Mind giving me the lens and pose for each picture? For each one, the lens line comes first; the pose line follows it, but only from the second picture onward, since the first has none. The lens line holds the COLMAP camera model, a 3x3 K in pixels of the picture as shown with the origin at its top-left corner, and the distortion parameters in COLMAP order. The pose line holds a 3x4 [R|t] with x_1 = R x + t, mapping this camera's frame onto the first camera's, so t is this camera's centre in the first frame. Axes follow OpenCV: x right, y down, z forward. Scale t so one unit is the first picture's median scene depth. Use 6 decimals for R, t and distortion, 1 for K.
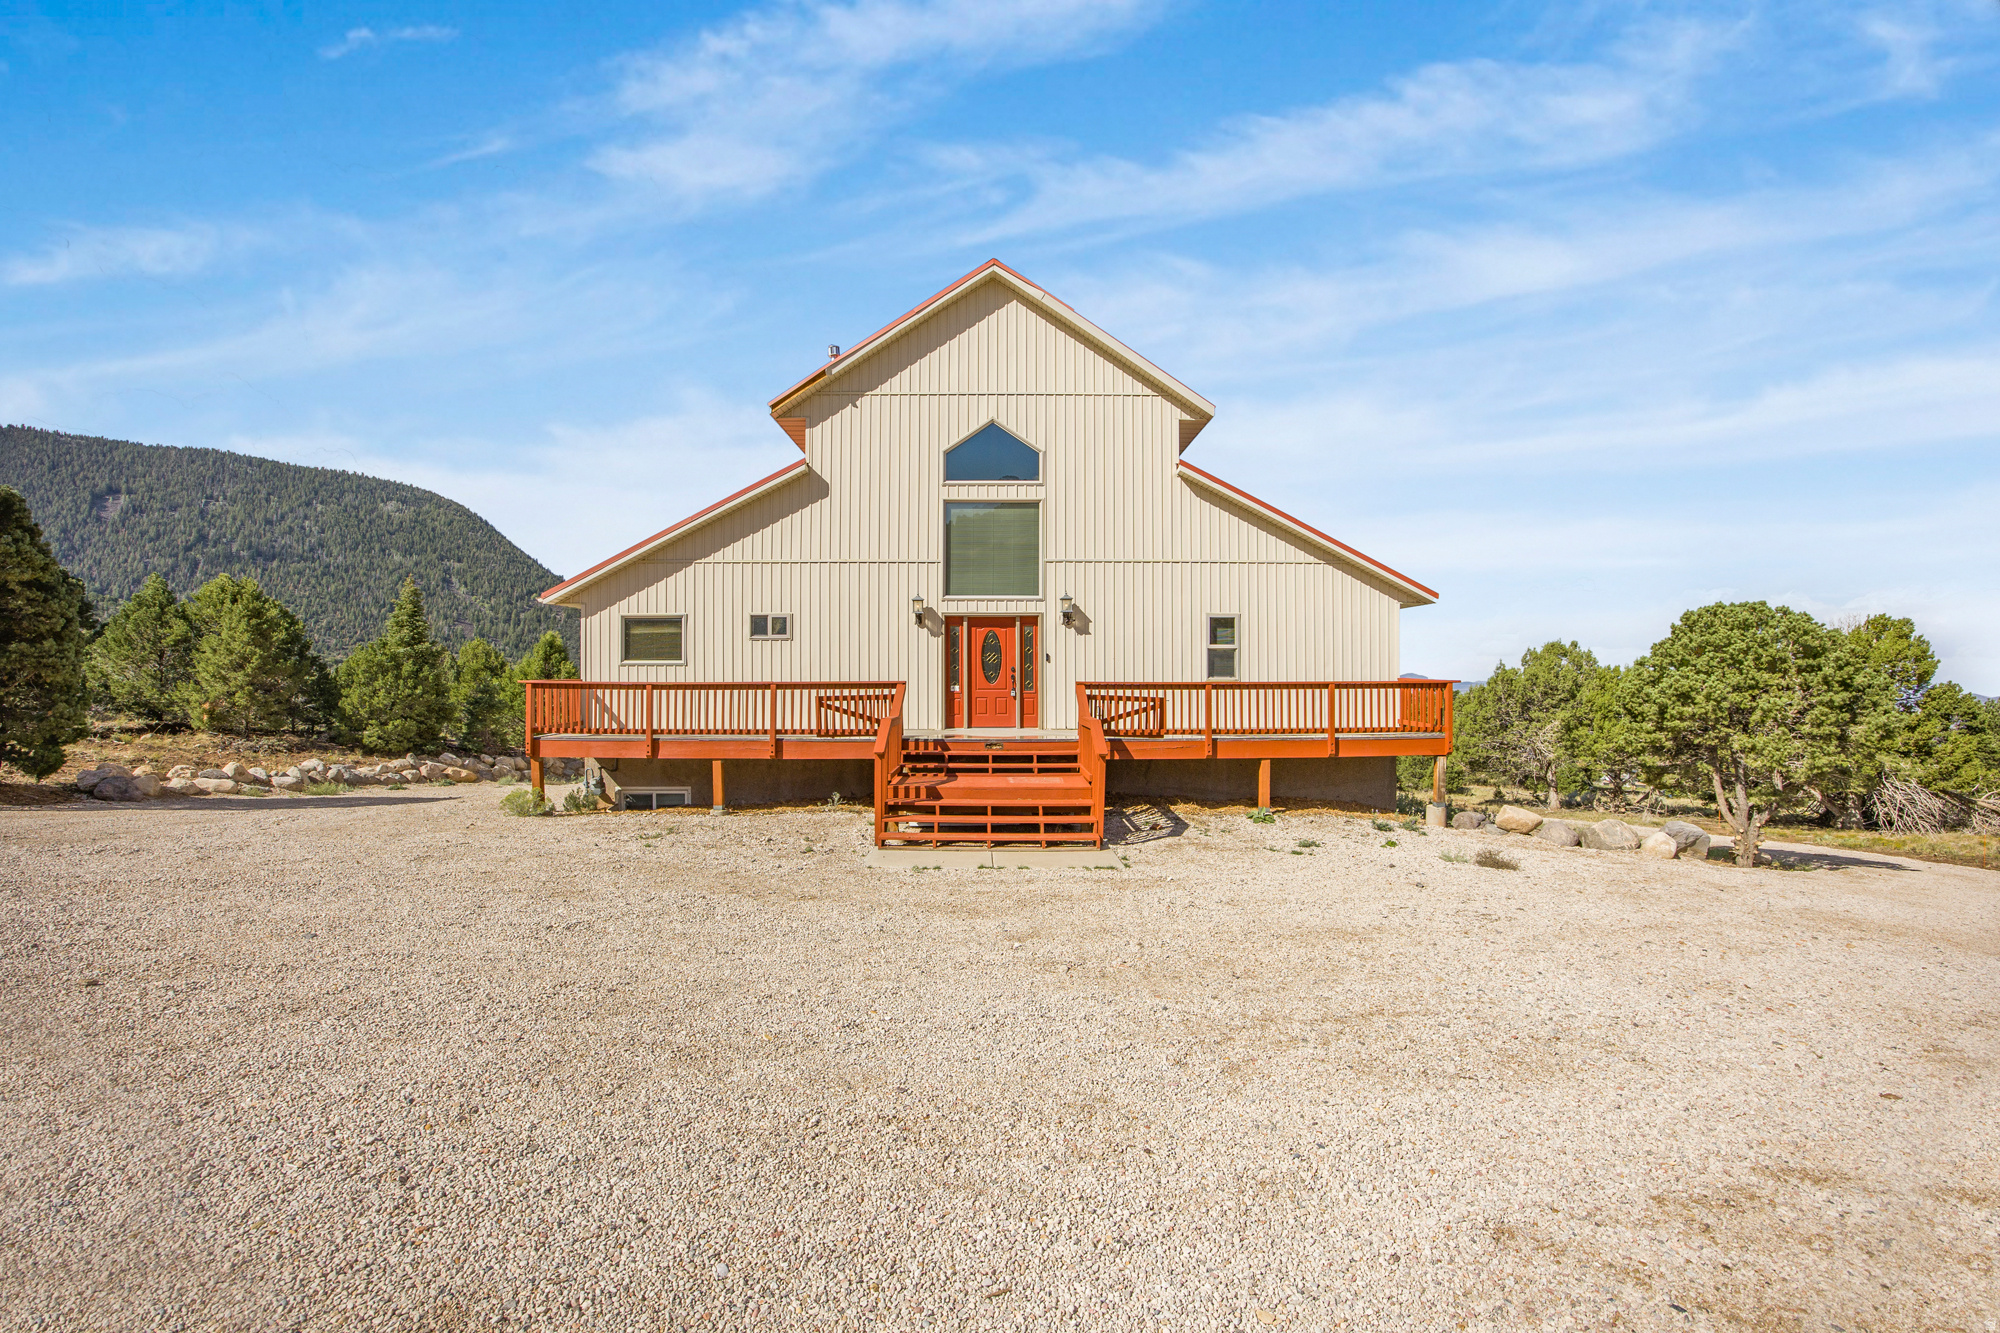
lens RADIAL K [[804.6, 0, 1004.4], [0, 804.6, 677.6], [0, 0, 1]] dist [-0.029512, 0.011529]
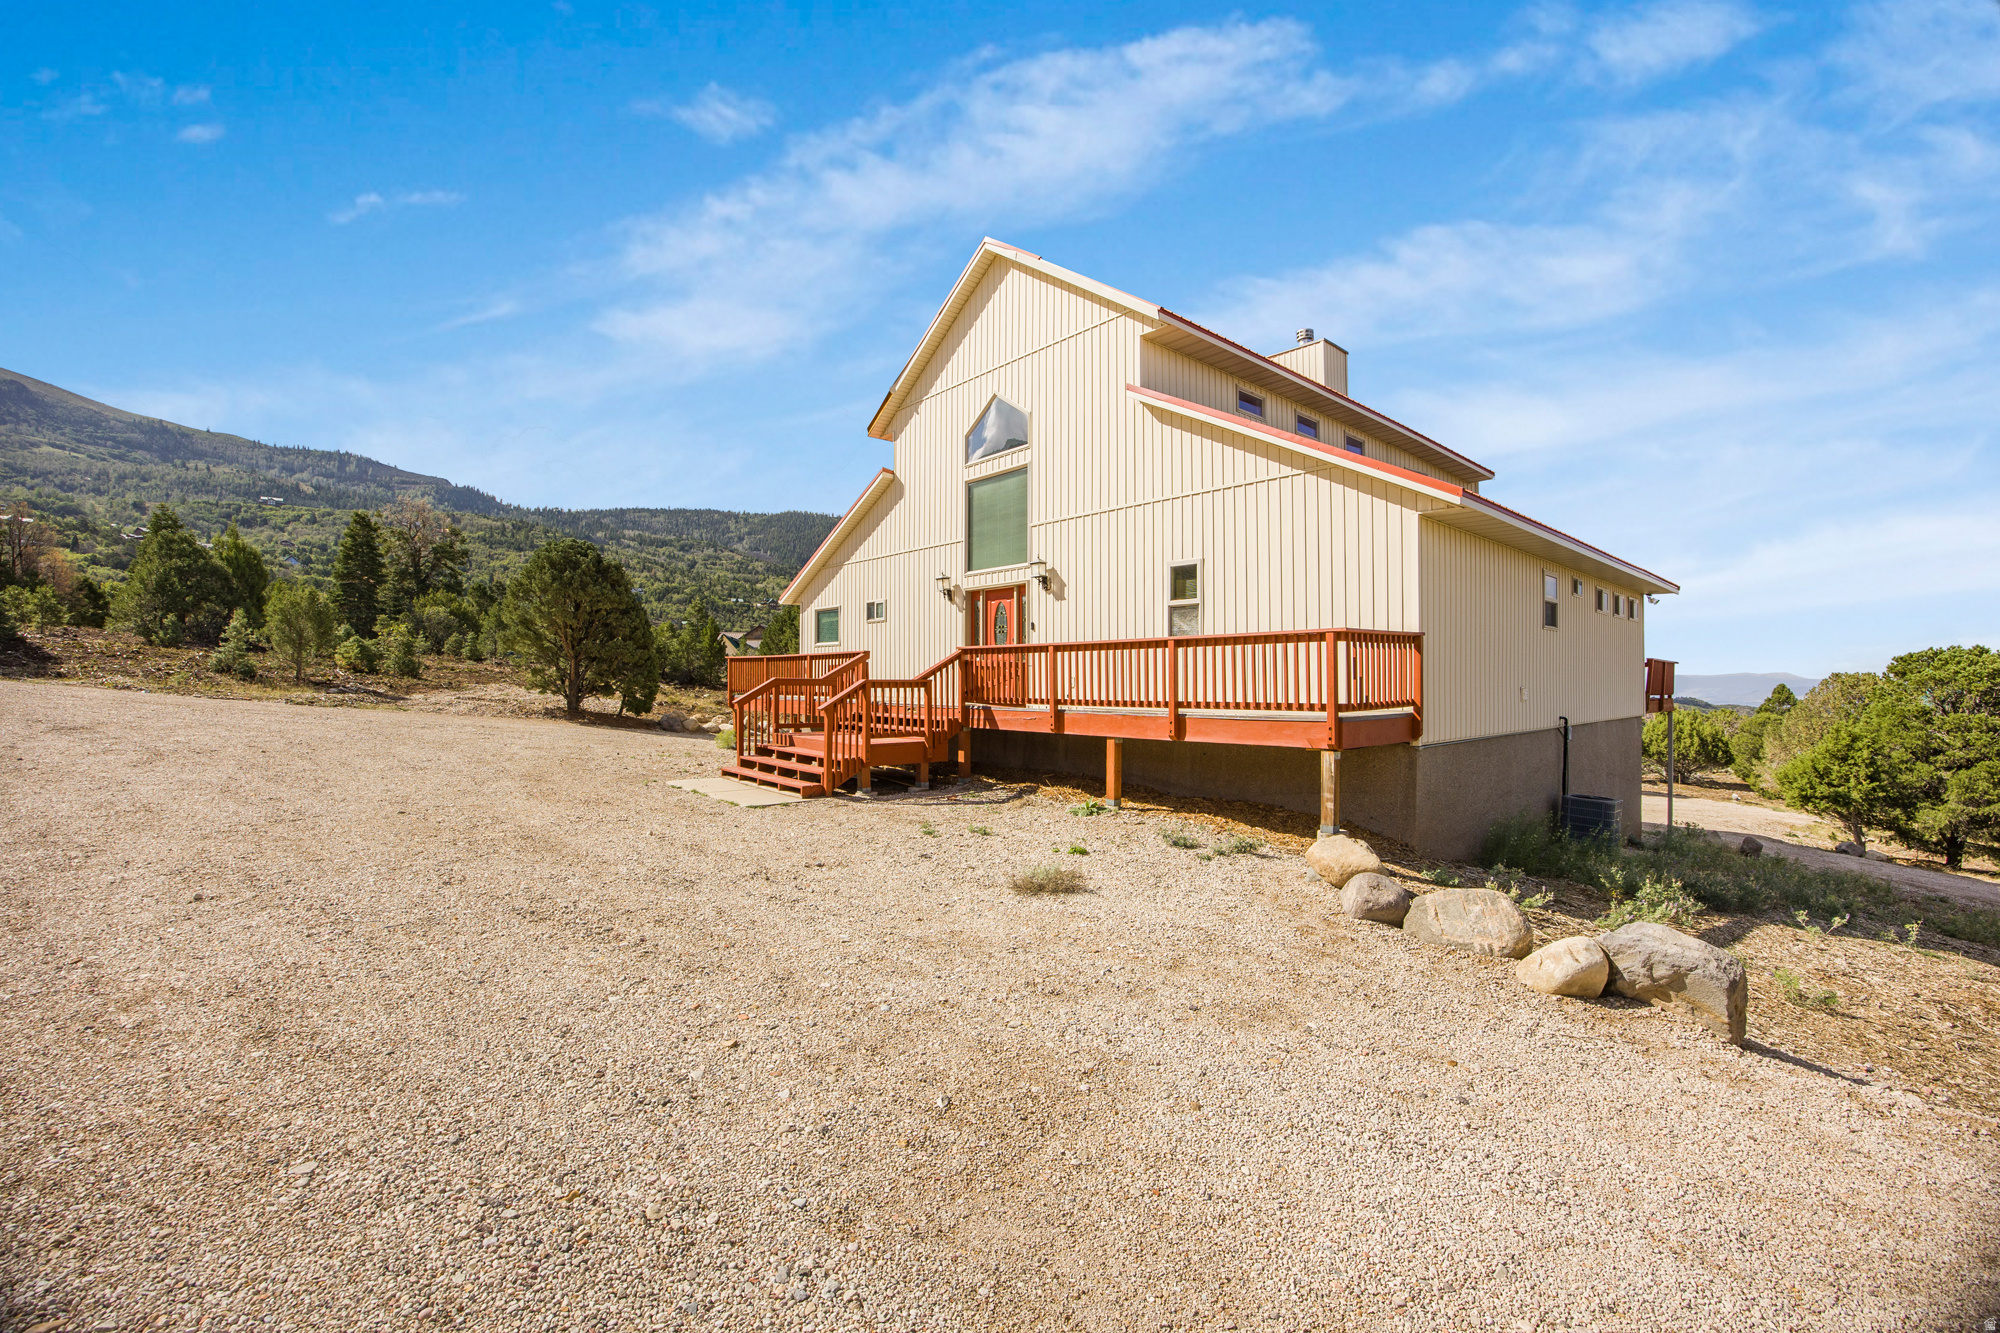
lens RADIAL K [[804.6, 0, 1004.4], [0, 804.6, 677.6], [0, 0, 1]] dist [-0.029512, 0.011529]
pose [[0.678625, -0.003629, -0.734476, 0.744138], [0.023198, 0.999595, 0.016495, 0.022212], [0.734118, -0.028232, 0.678434, 0.307492]]
